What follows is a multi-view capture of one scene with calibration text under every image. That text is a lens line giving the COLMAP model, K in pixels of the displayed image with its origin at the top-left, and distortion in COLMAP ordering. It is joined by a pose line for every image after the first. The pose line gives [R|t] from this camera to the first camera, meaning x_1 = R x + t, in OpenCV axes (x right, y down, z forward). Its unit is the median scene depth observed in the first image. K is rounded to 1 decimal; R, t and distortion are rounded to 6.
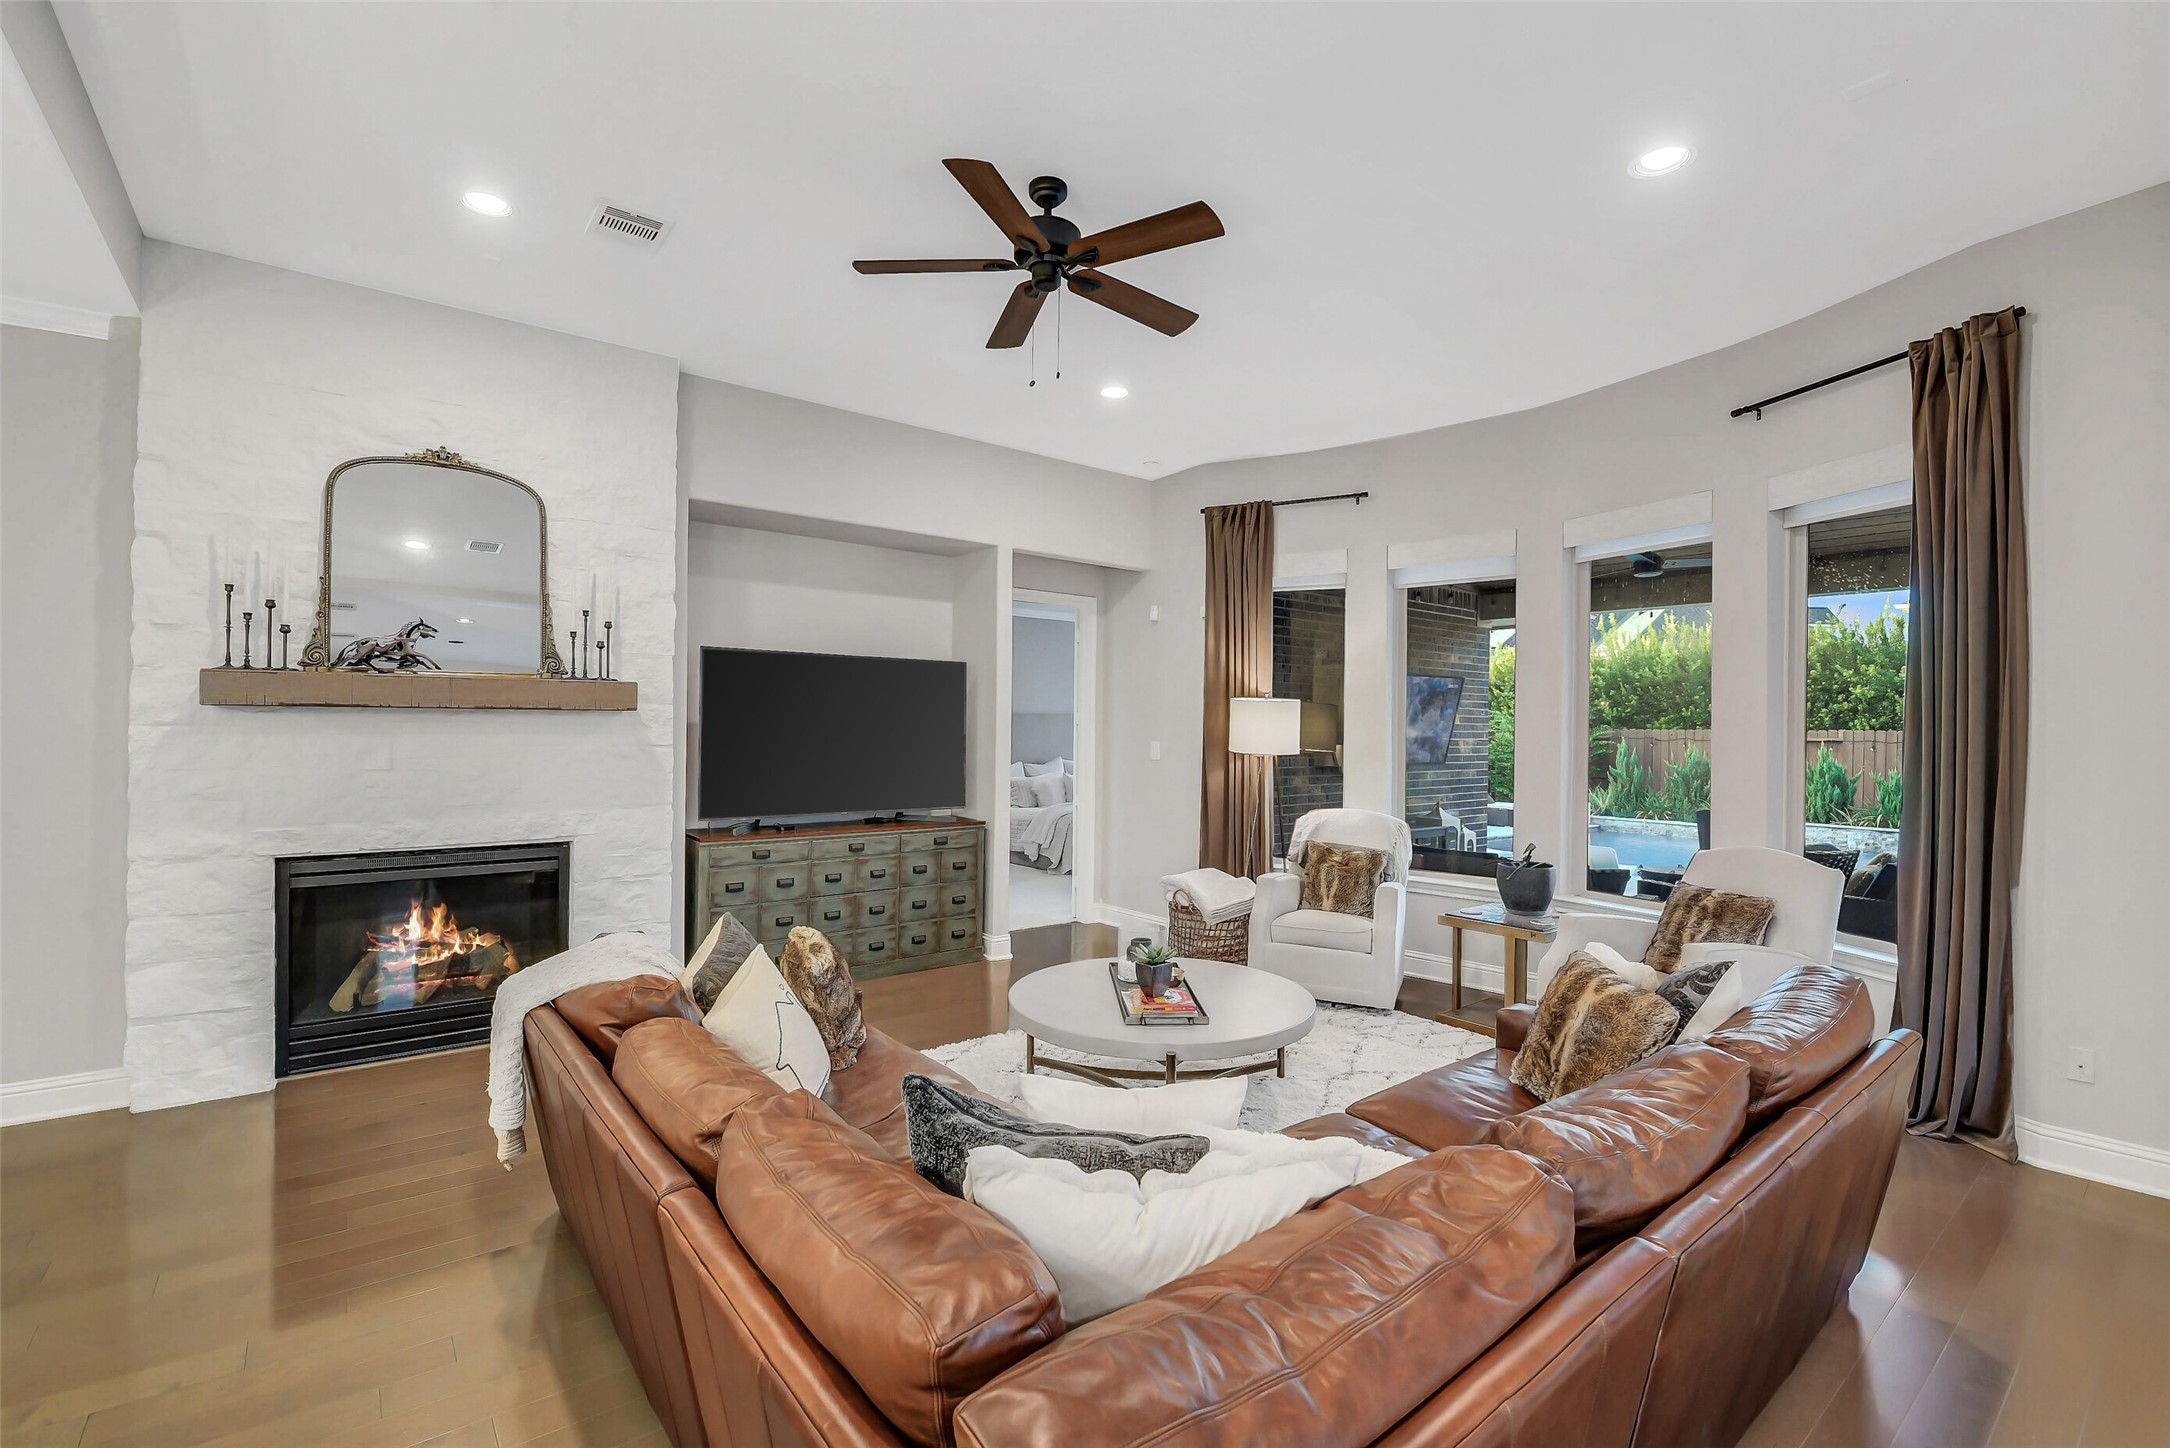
lens RADIAL K [[939.2, 0, 1092.6], [0, 939.2, 727.1], [0, 0, 1]] dist [-0.008631, -0.006061]
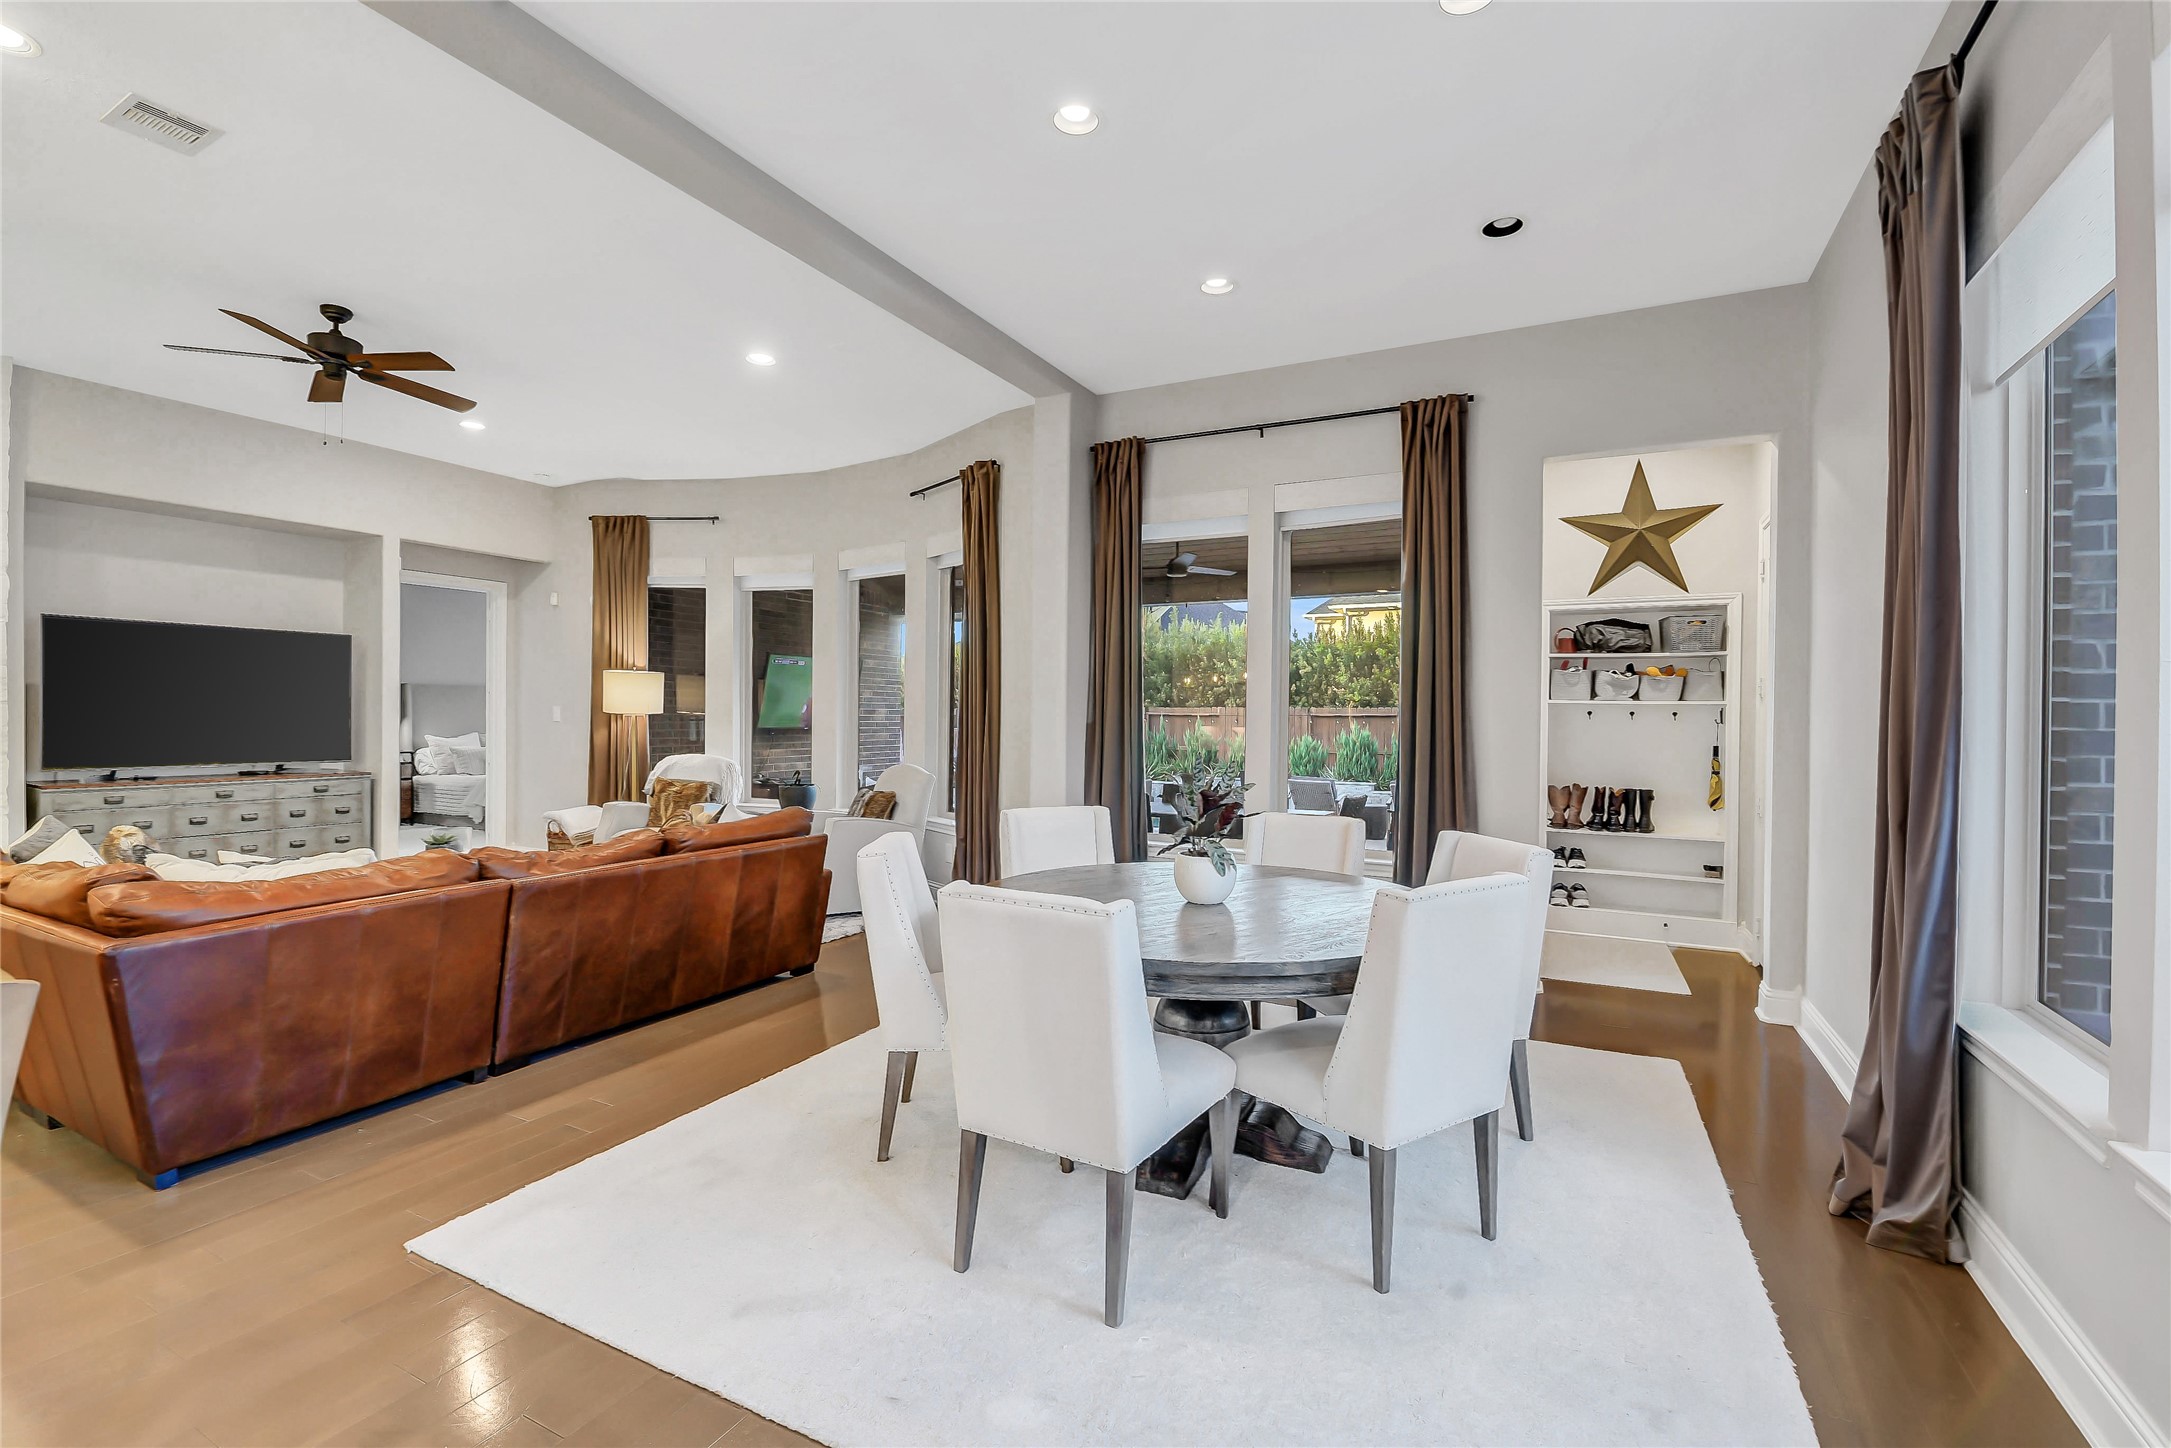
lens RADIAL K [[939.6, 0, 1097.1], [0, 939.6, 724.0], [0, 0, 1]] dist [-0.008631, -0.006061]
pose [[0.909149, -0.005434, 0.416435, 0.233655], [-0.000320, 0.999905, 0.013747, 0.025586], [-0.416470, -0.012631, 0.909062, -0.448330]]
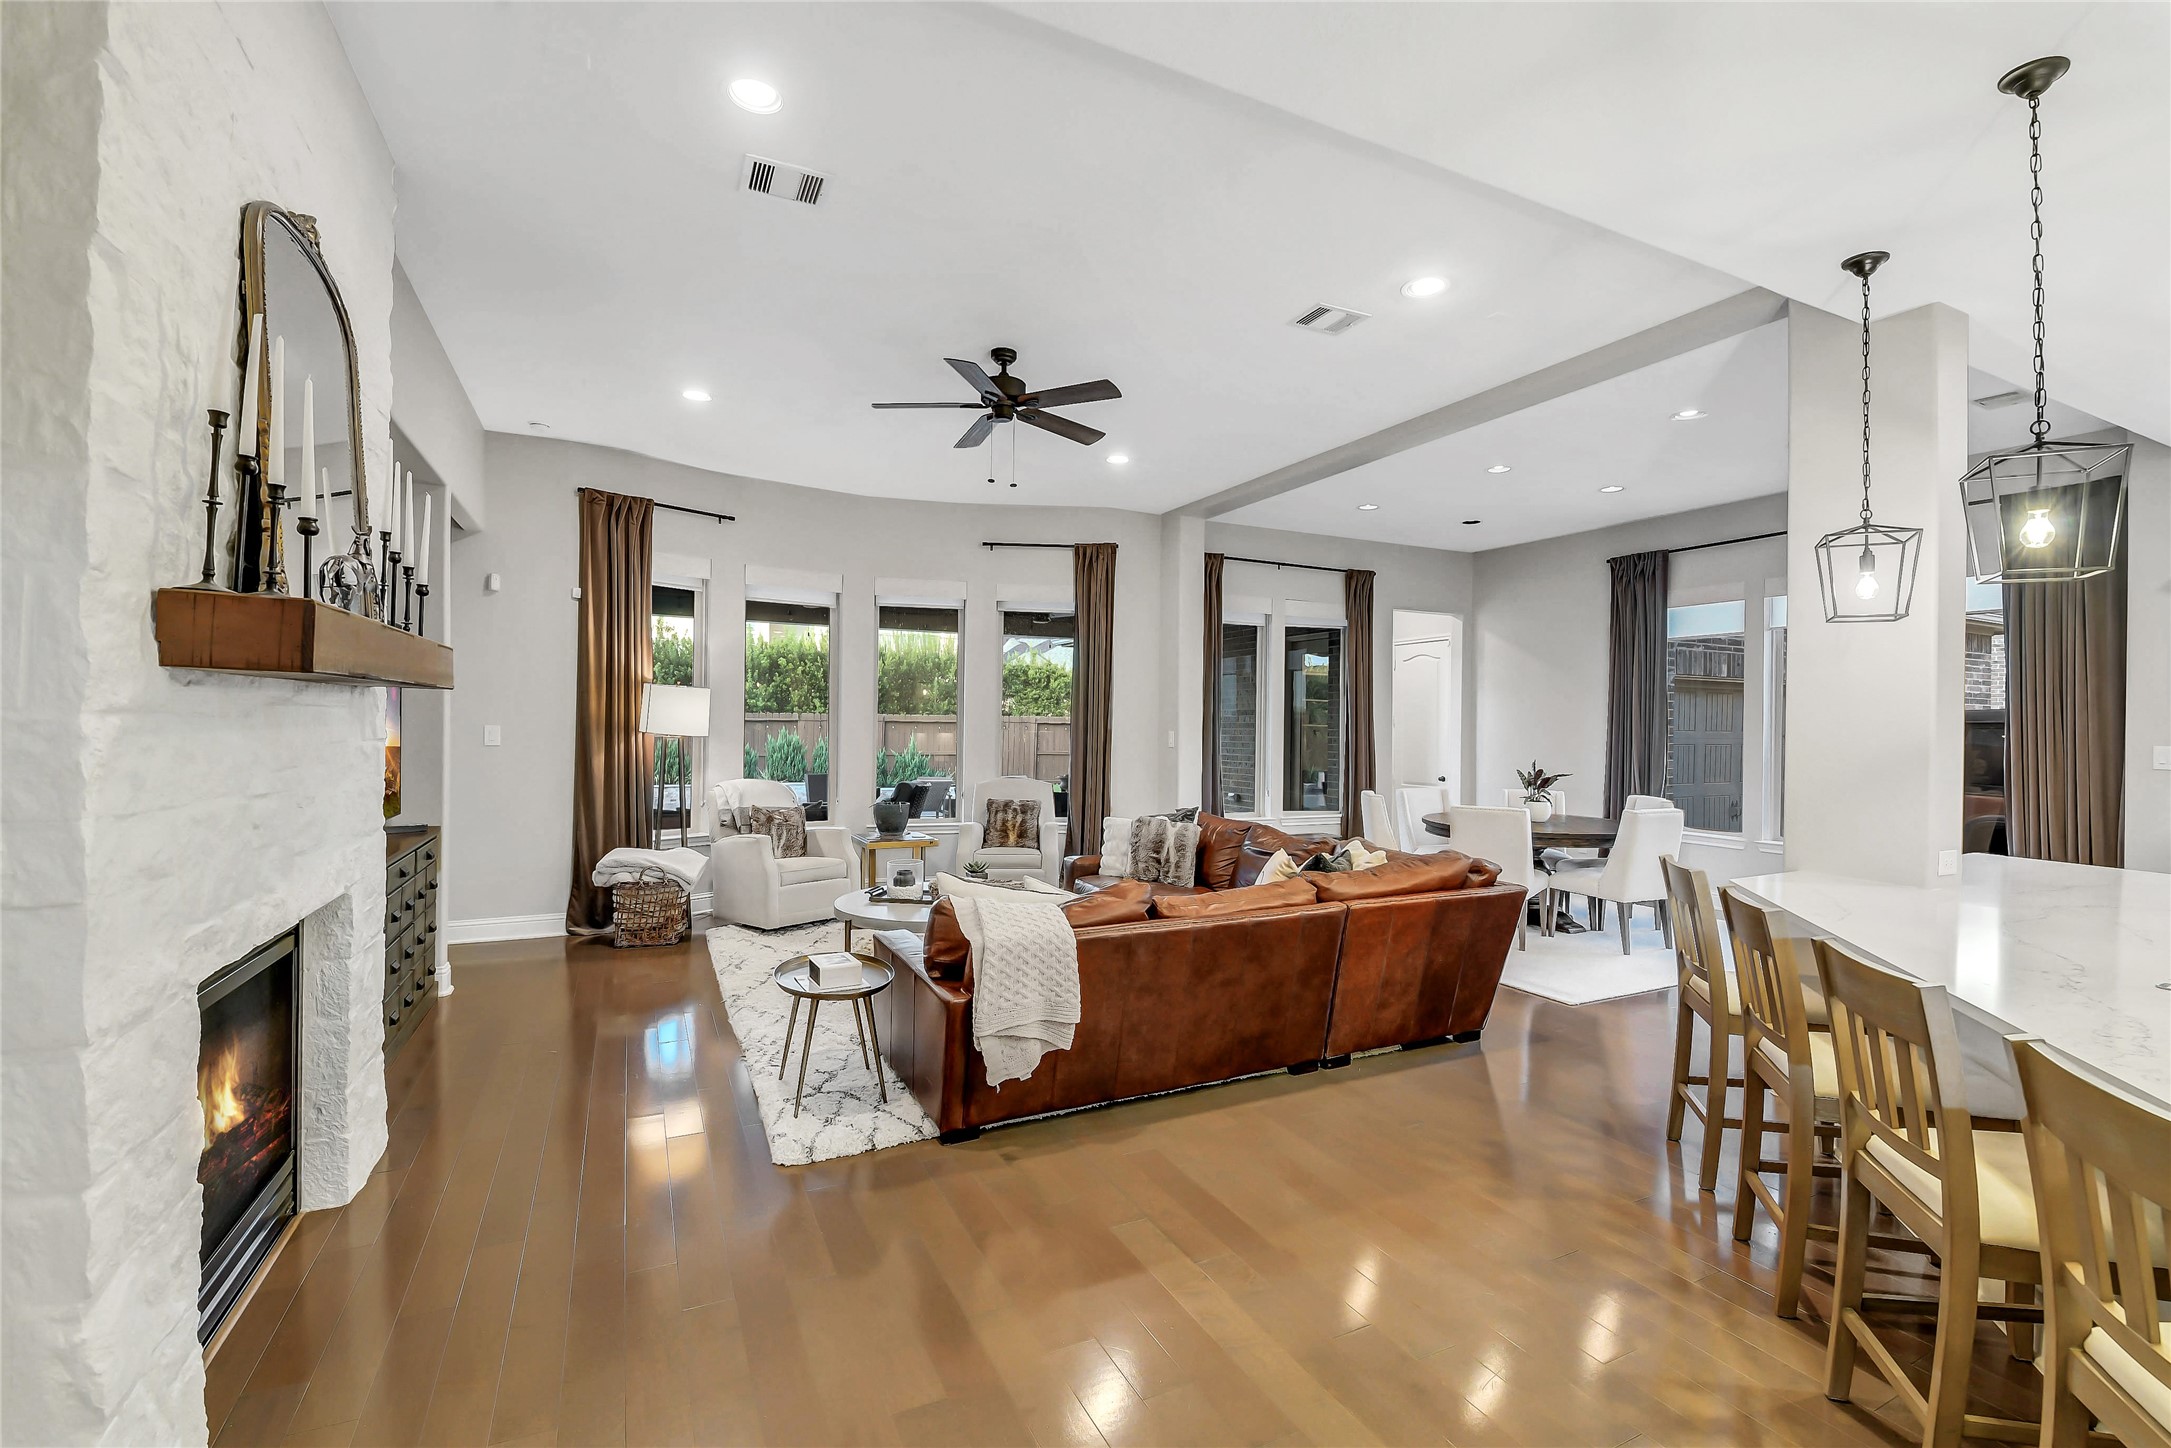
lens RADIAL K [[939.6, 0, 1080.7], [0, 939.6, 725.9], [0, 0, 1]] dist [-0.008631, -0.006061]
pose [[0.221739, -0.011676, 0.975036, -0.814240], [-0.012774, 0.999808, 0.014877, -0.005677], [-0.975022, -0.015754, 0.221547, 0.299958]]
